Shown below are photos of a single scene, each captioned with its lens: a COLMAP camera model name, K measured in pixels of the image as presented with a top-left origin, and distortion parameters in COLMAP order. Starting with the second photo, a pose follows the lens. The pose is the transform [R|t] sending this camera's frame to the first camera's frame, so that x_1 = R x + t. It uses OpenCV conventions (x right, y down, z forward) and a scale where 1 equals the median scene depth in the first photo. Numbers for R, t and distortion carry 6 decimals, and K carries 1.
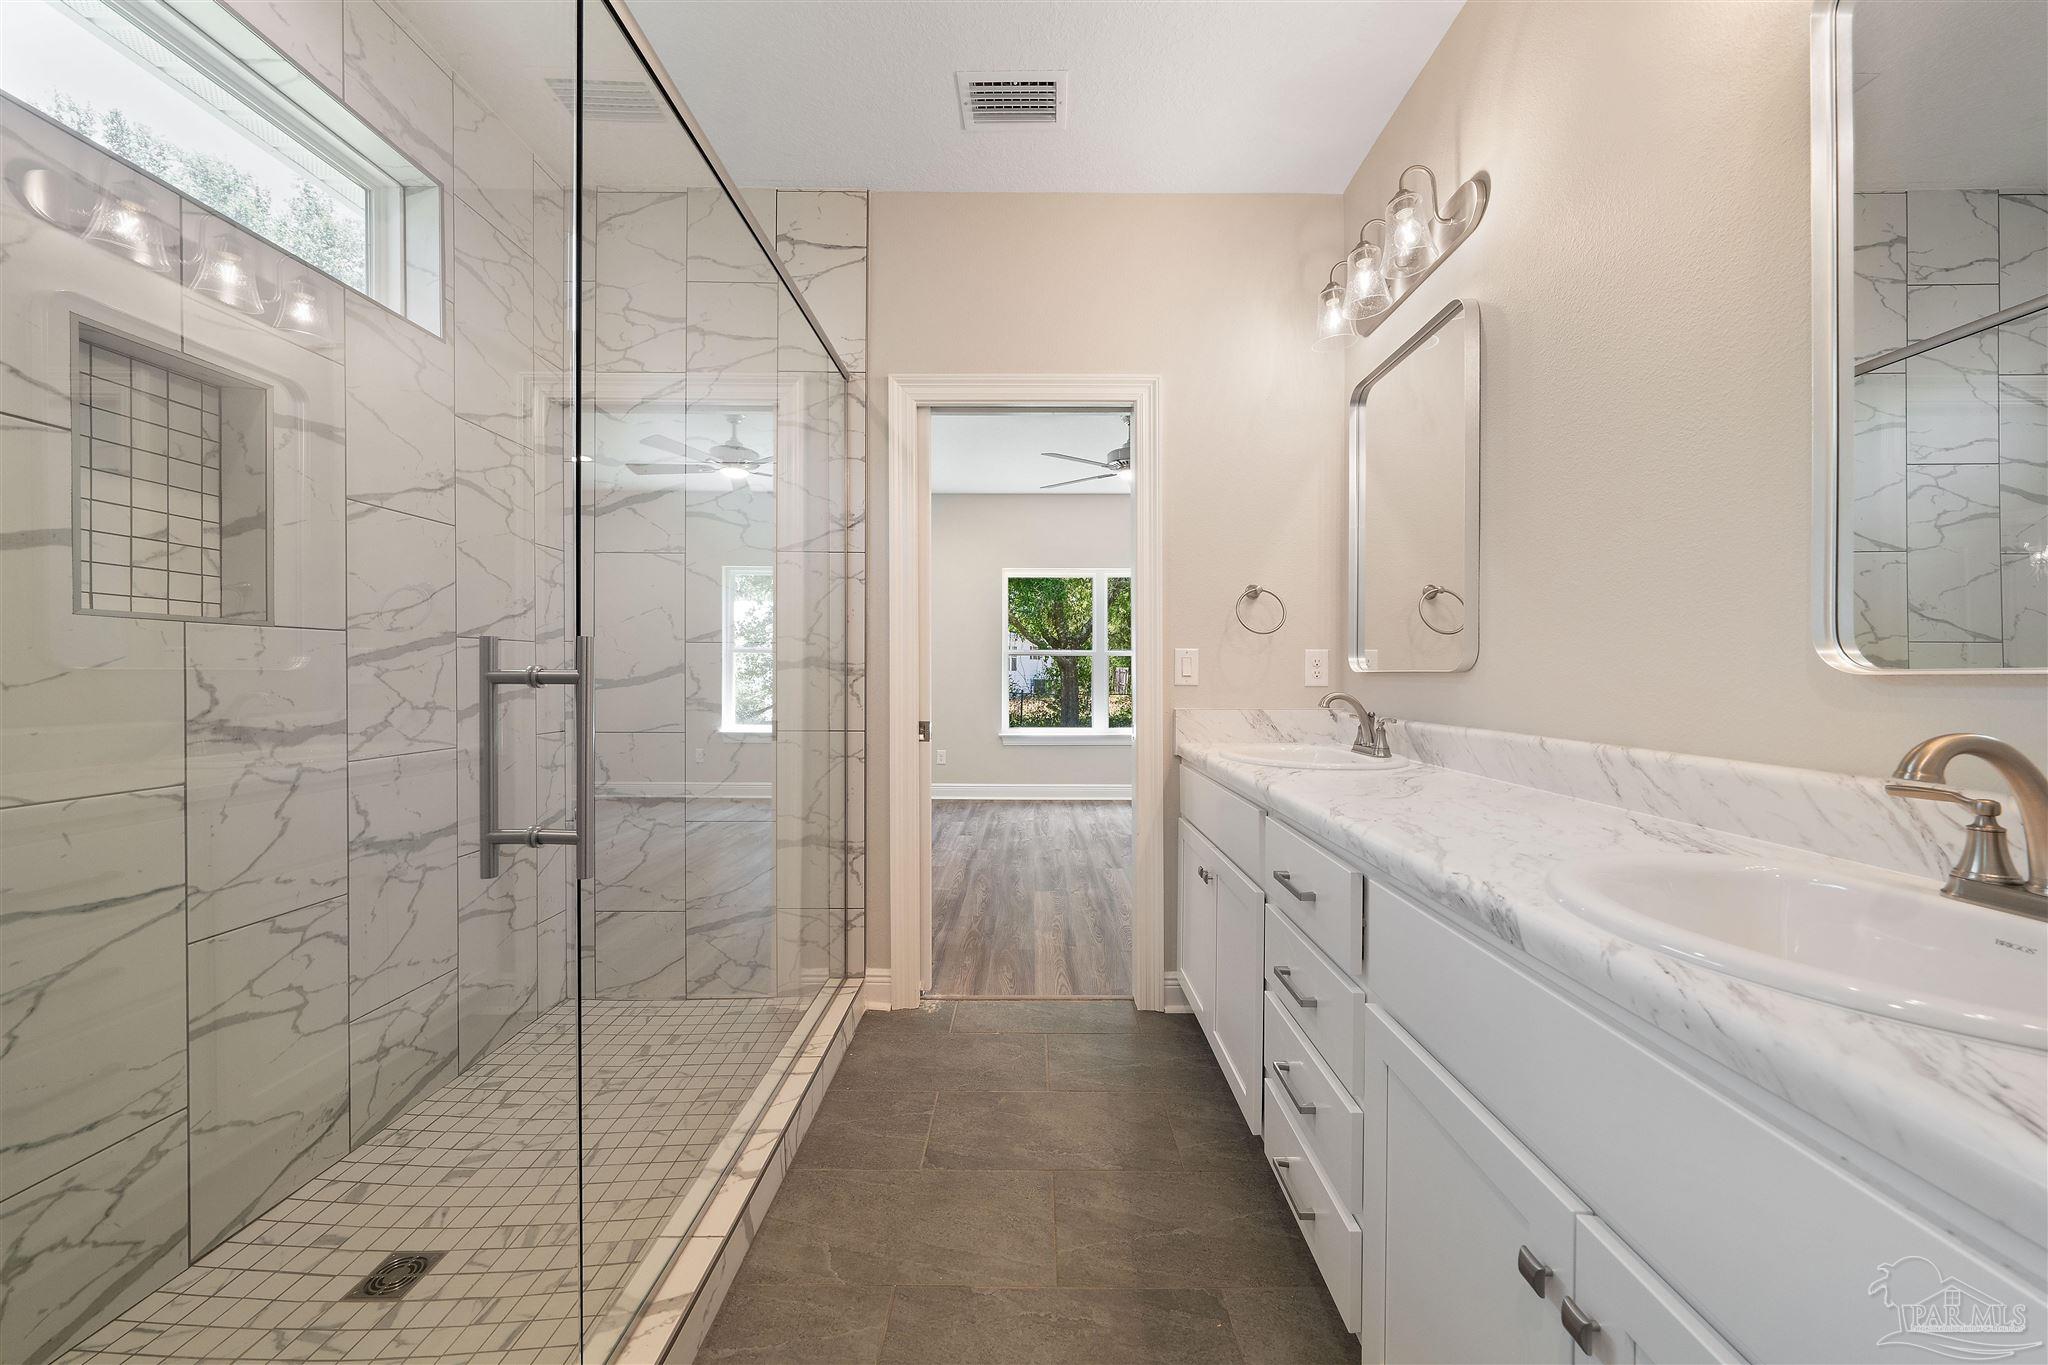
lens RADIAL K [[695.2, 0, 1015.2], [0, 695.2, 678.1], [0, 0, 1]] dist [-0.002378, -0.000267]
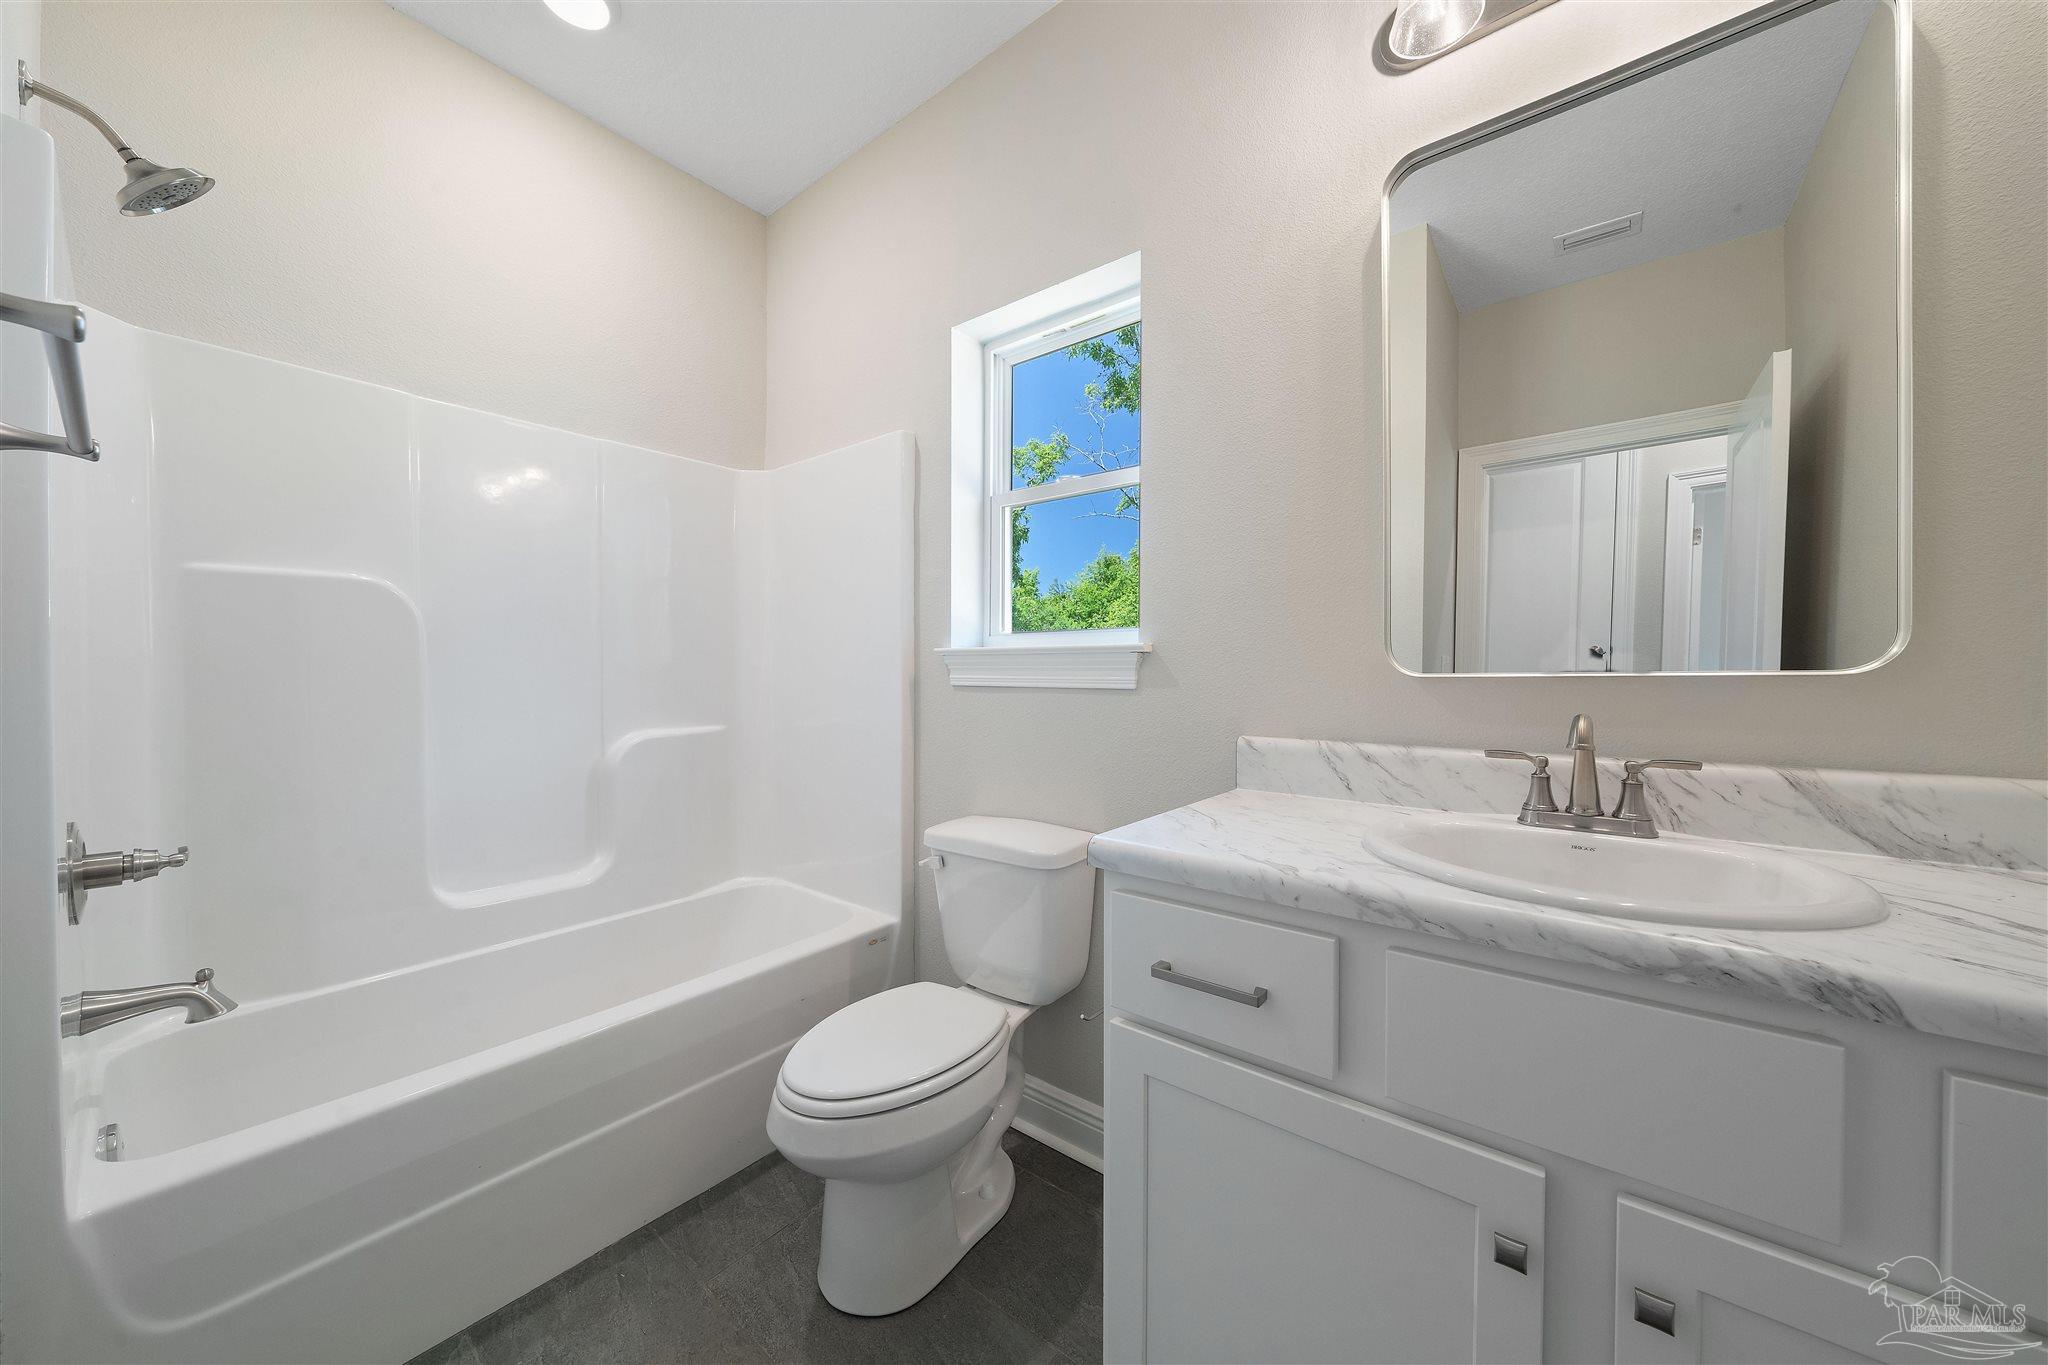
lens RADIAL K [[746.1, 0, 1023.0], [0, 746.1, 681.1], [0, 0, 1]] dist [-0.002873, 0.000164]
pose [[0.607127, -0.018272, 0.794395, -0.428969], [0.008985, 0.999830, 0.016130, -0.021532], [-0.794554, -0.002656, 0.607187, 1.019636]]
